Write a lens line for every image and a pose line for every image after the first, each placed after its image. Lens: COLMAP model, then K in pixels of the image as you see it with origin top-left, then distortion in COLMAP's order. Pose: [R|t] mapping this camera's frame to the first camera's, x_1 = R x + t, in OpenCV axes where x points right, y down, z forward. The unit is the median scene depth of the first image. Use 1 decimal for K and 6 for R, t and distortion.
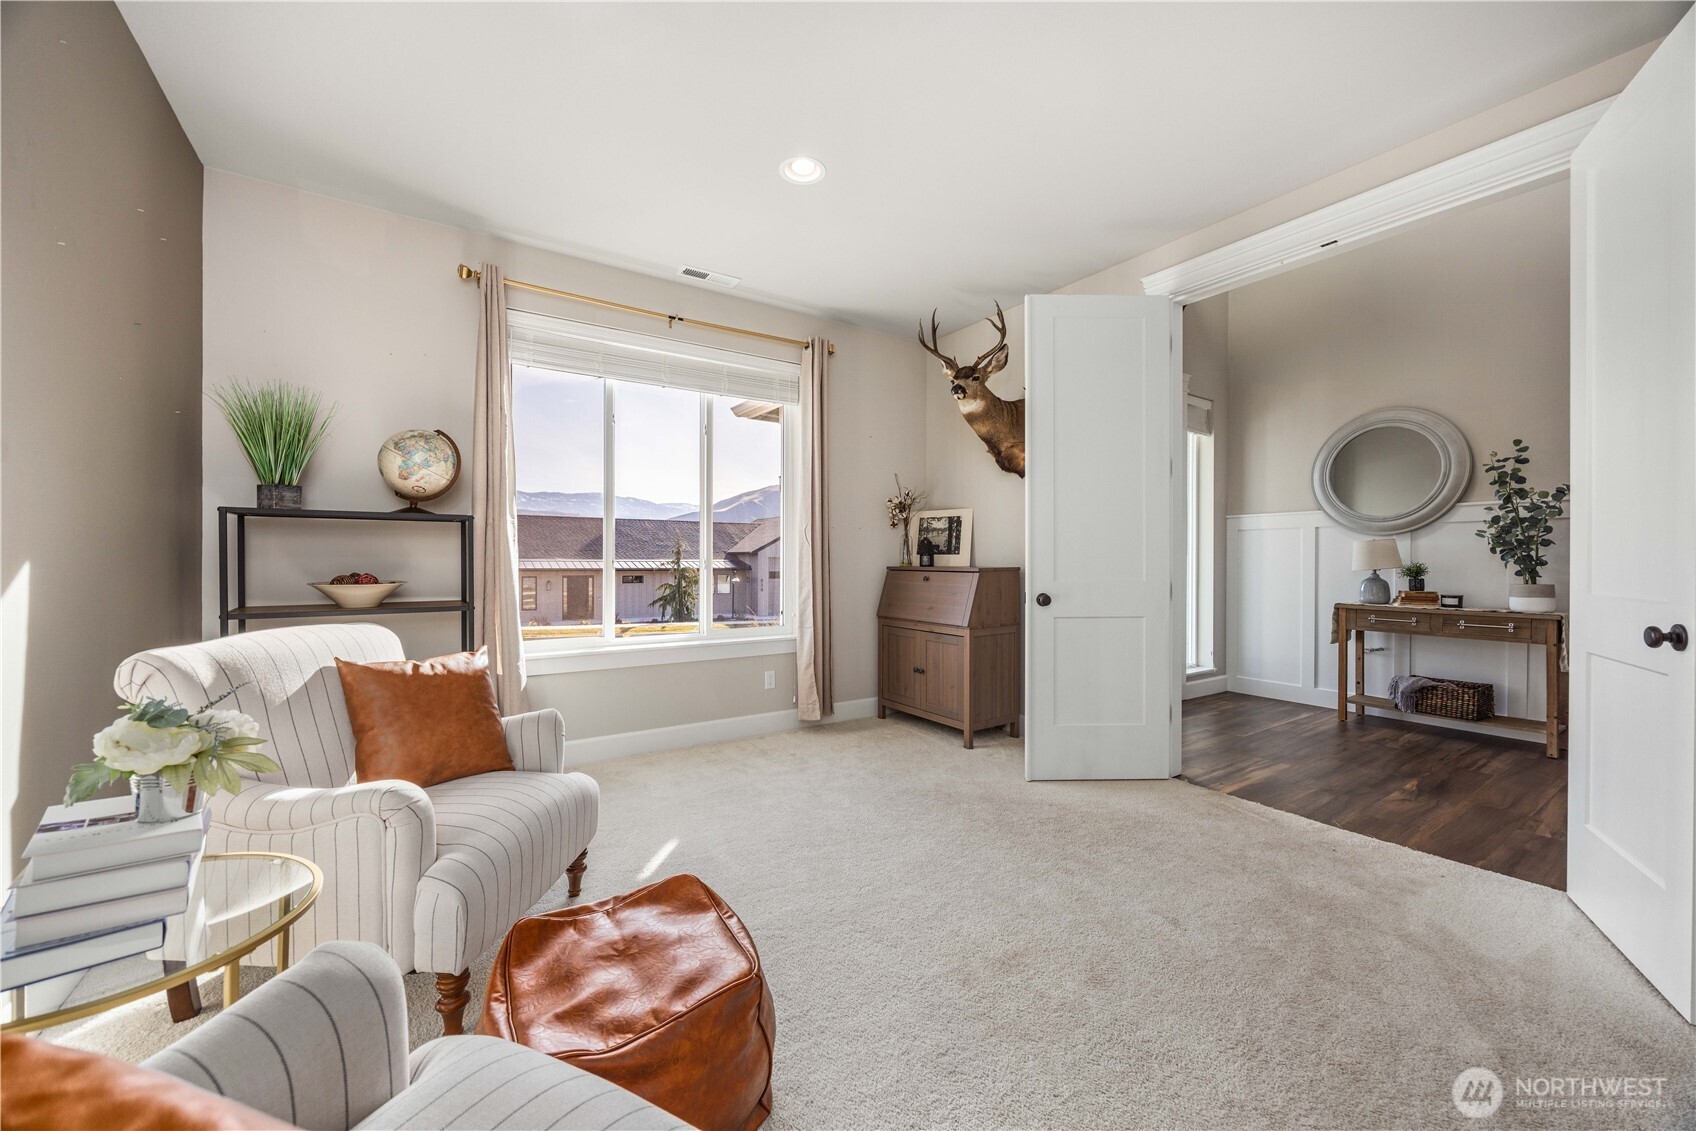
lens RADIAL K [[643.8, 0, 840.4], [0, 643.8, 562.2], [0, 0, 1]] dist [-0.001480, -0.000359]
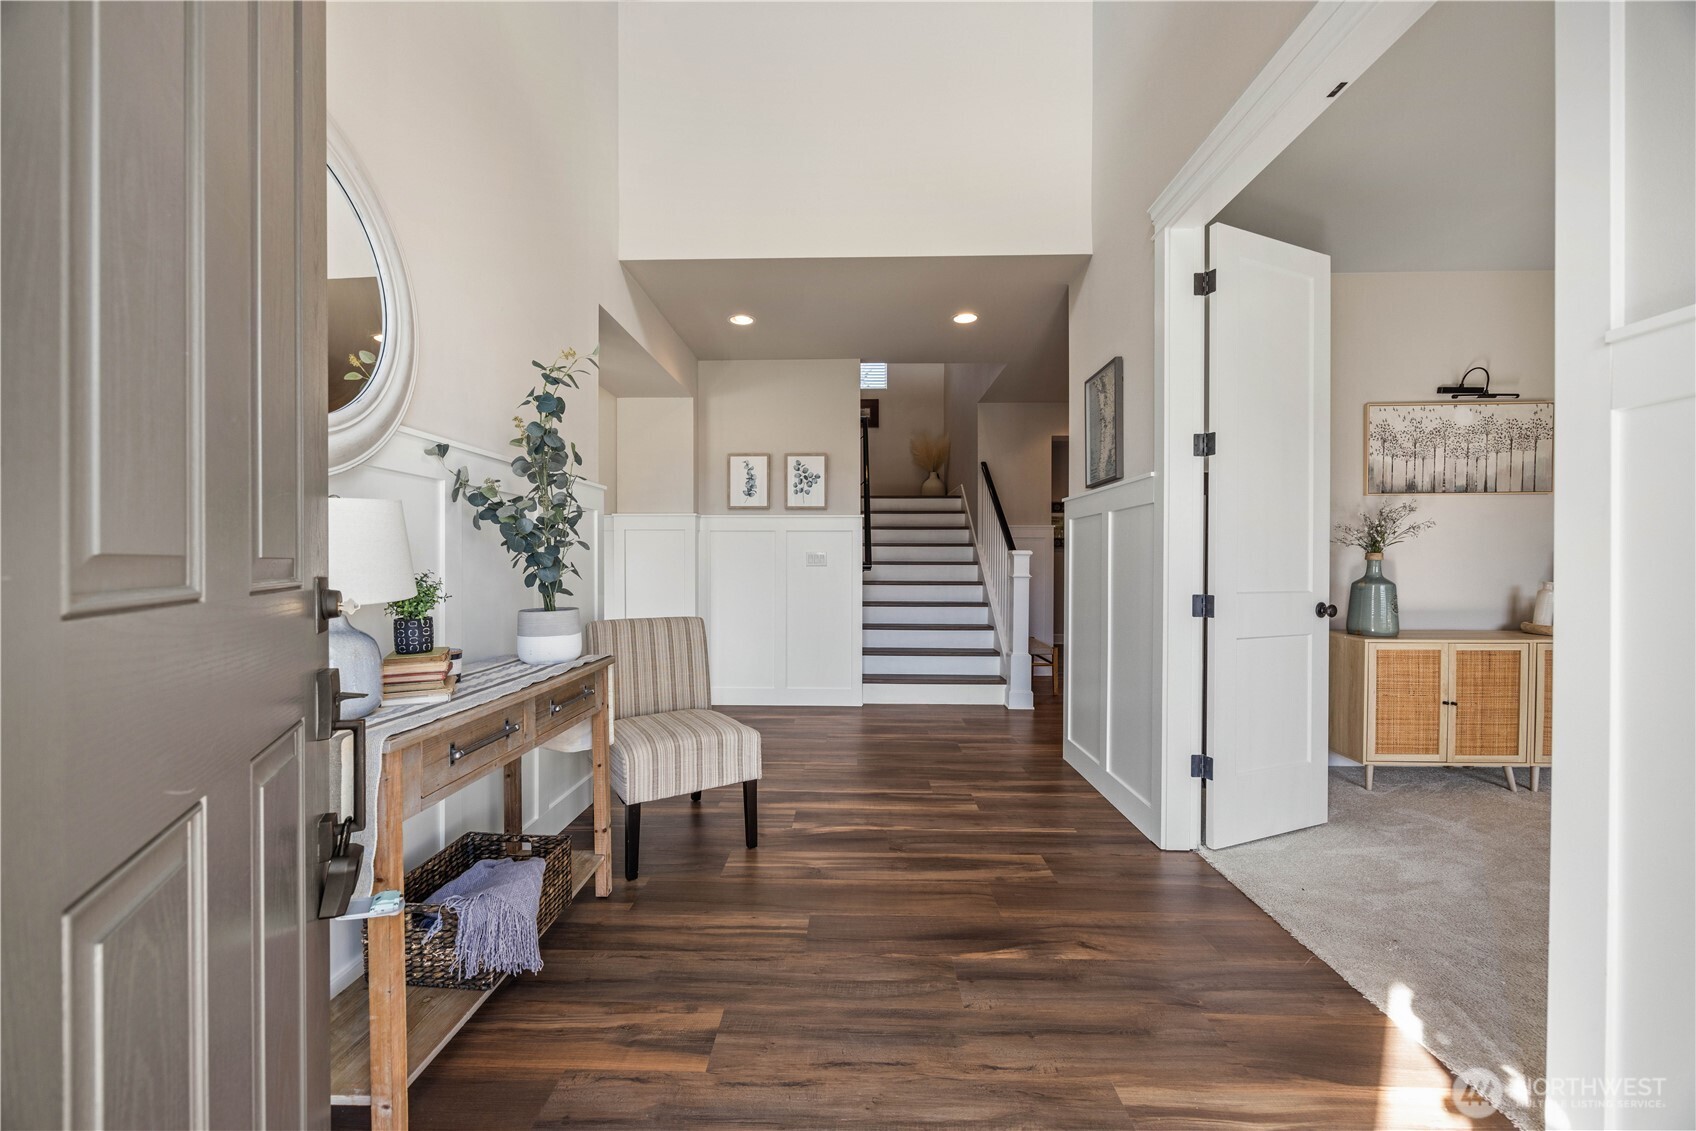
lens RADIAL K [[643.8, 0, 840.4], [0, 643.8, 562.2], [0, 0, 1]] dist [-0.001480, -0.000359]
pose [[-0.815519, -0.002966, 0.578723, 0.696683], [0.001549, 0.999972, 0.007308, -0.011722], [-0.578729, 0.006857, -0.815491, 1.620100]]
